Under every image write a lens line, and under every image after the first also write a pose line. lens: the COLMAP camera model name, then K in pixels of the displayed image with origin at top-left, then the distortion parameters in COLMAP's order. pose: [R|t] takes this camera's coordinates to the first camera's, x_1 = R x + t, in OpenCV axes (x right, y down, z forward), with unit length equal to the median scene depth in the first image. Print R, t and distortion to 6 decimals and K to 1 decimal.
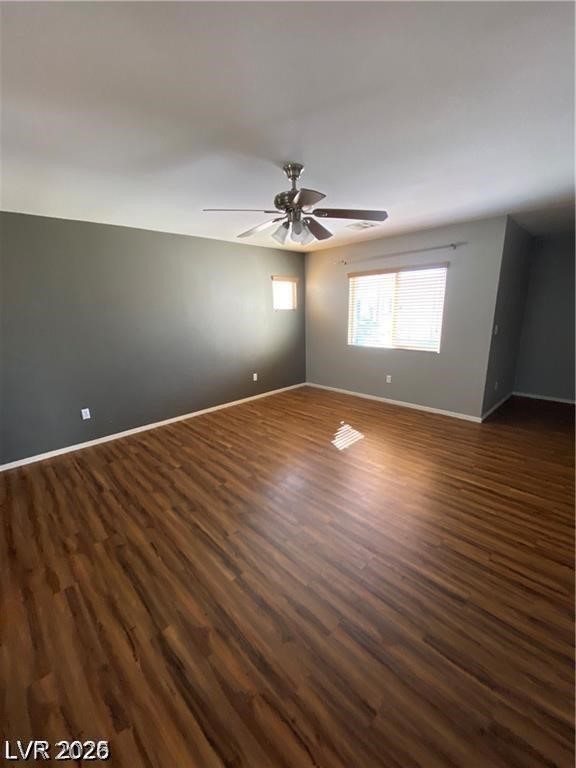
lens RADIAL K [[310.2, 0, 288.9], [0, 310.2, 382.5], [0, 0, 1]] dist [0.023791, -0.020574]
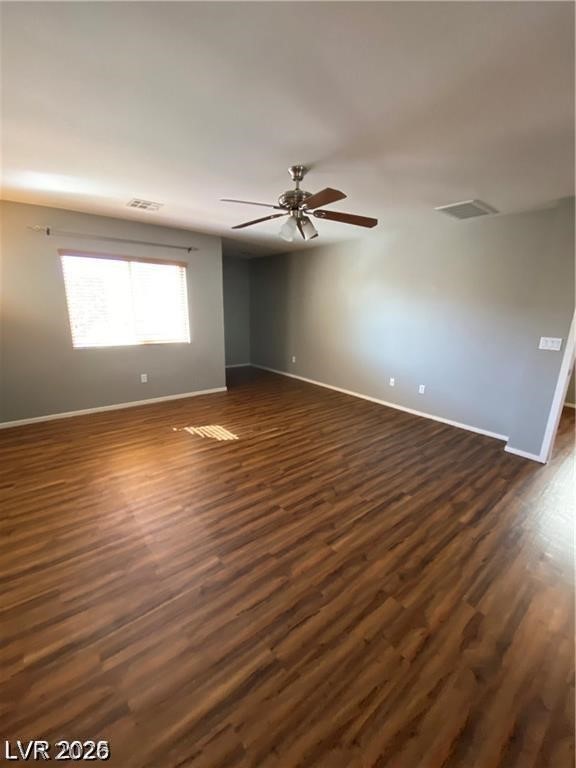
lens RADIAL K [[310.2, 0, 288.9], [0, 310.2, 382.5], [0, 0, 1]] dist [0.023791, -0.020574]
pose [[0.086154, -0.220452, 0.971585, -0.933168], [0.213786, 0.956585, 0.198092, -0.155577], [-0.973074, 0.190645, 0.129543, 0.798004]]
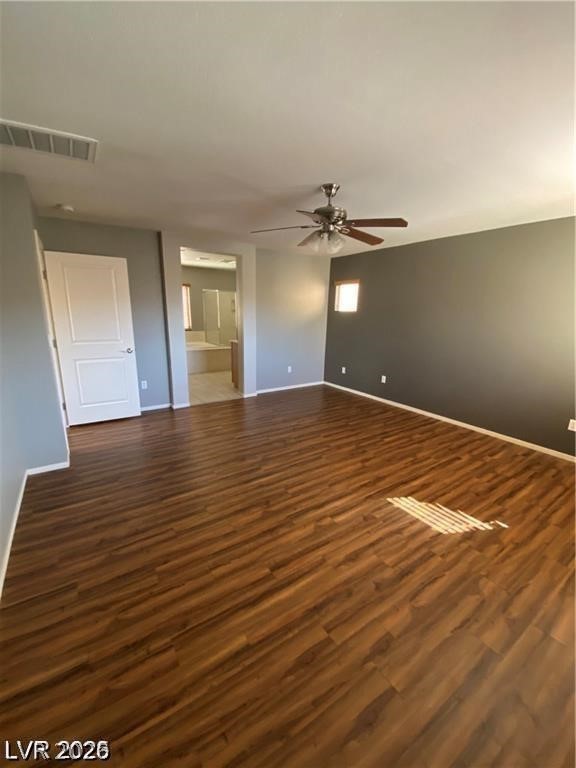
lens RADIAL K [[310.2, 0, 288.9], [0, 310.2, 382.5], [0, 0, 1]] dist [0.023791, -0.020574]
pose [[-0.176732, 0.249010, -0.952239, 1.023174], [-0.255680, 0.922641, 0.288723, -0.240207], [0.950470, 0.294495, -0.099393, 0.916579]]
